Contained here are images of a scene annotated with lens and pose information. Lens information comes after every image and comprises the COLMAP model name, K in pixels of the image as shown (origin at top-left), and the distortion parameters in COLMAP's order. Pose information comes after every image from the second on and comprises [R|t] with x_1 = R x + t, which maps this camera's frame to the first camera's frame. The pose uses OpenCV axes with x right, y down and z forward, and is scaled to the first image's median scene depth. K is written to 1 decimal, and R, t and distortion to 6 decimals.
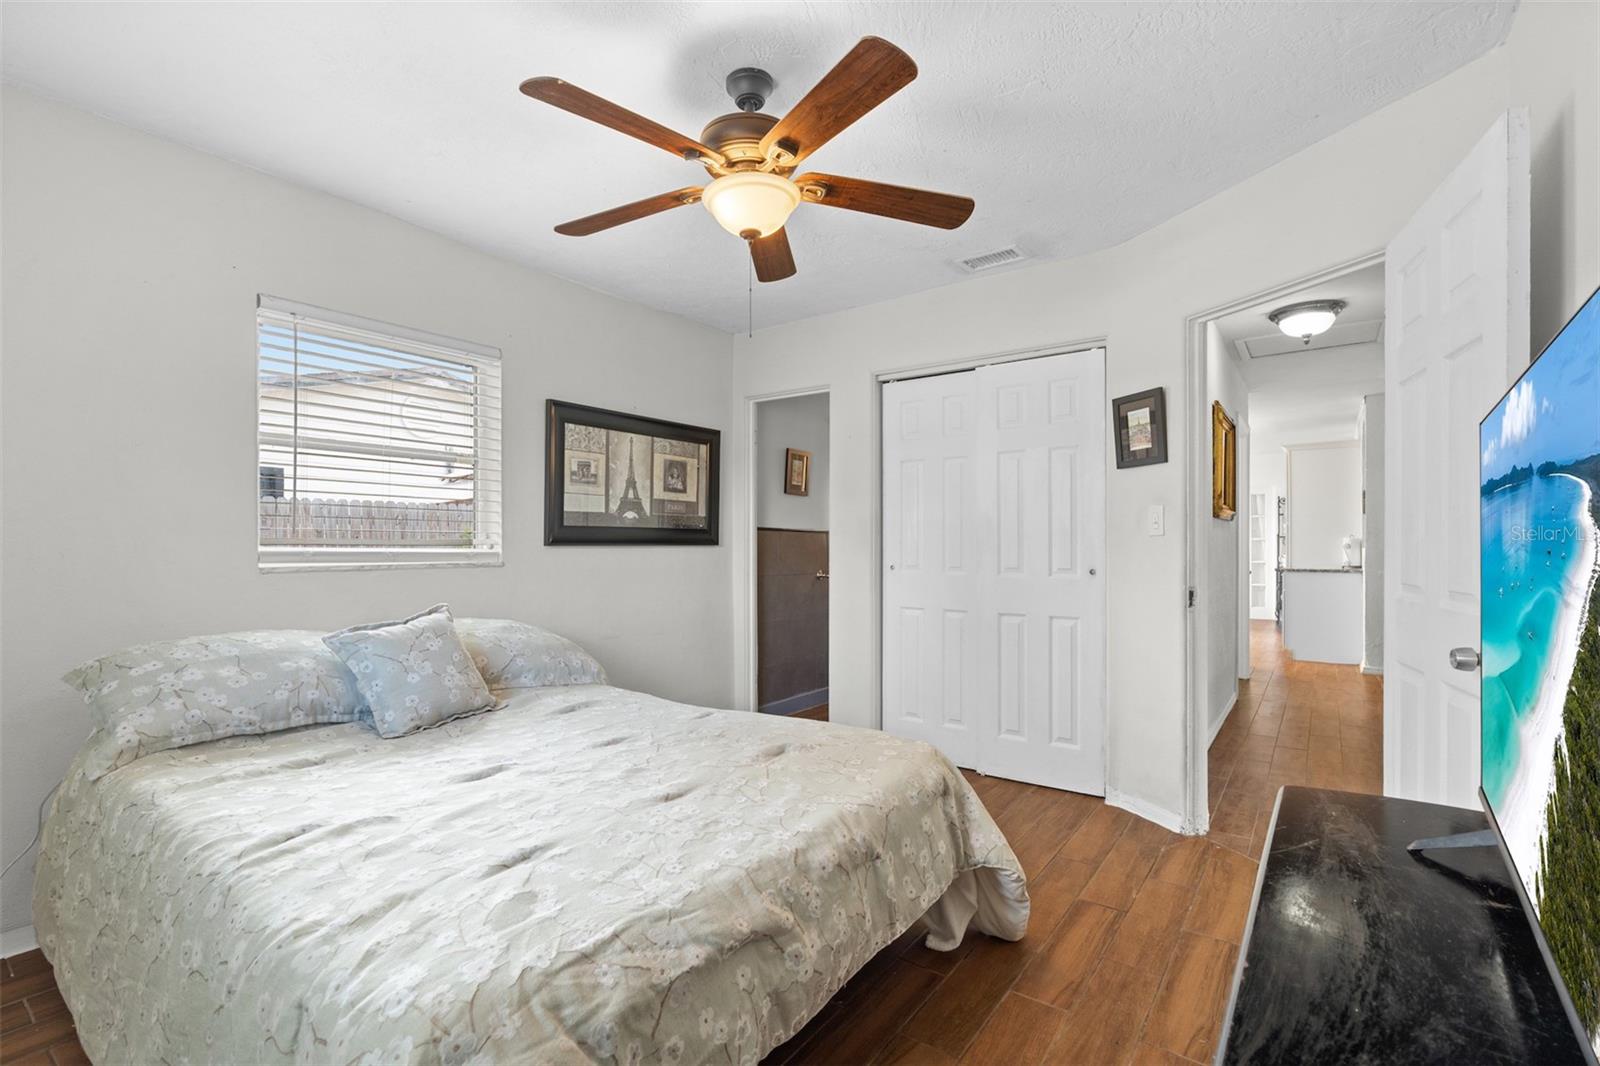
lens RADIAL K [[725.4, 0, 799.4], [0, 725.4, 543.9], [0, 0, 1]] dist [-0.009650, 0.004143]
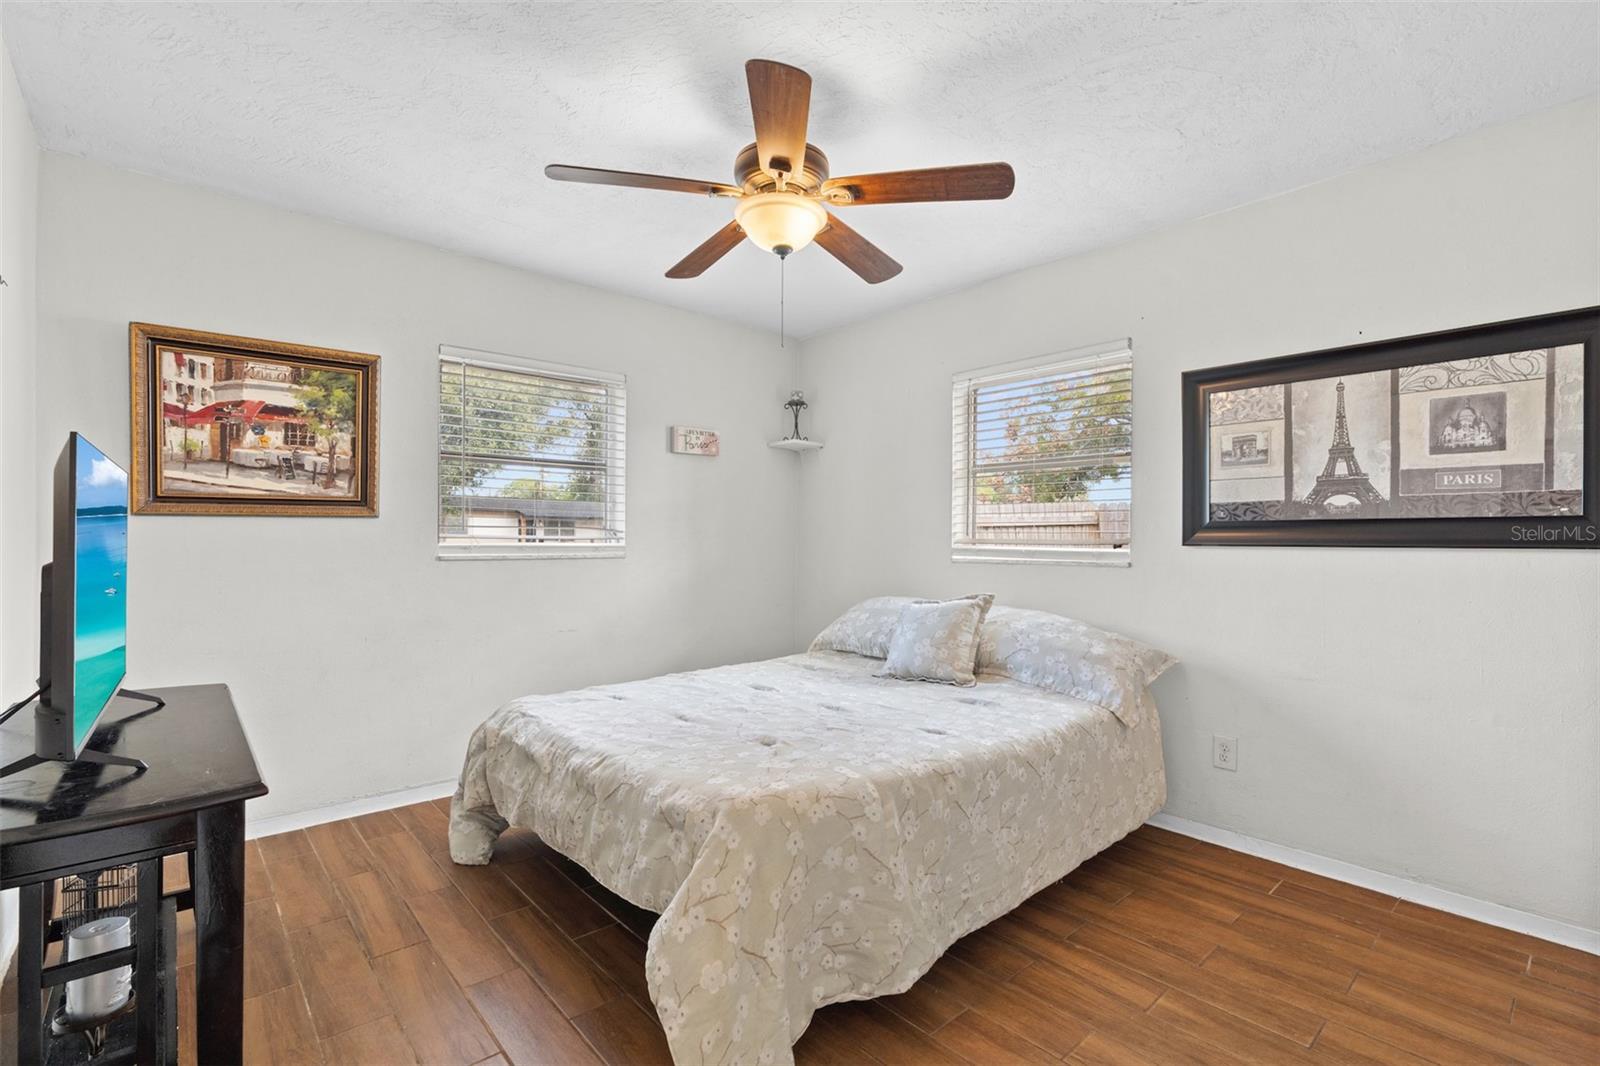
lens RADIAL K [[725.4, 0, 792.8], [0, 725.4, 535.8], [0, 0, 1]] dist [-0.009650, 0.004143]
pose [[-0.202546, -0.008665, -0.979234, 0.523011], [-0.004199, 0.999959, -0.007980, -0.000530], [0.979264, 0.002496, -0.202574, 0.662932]]
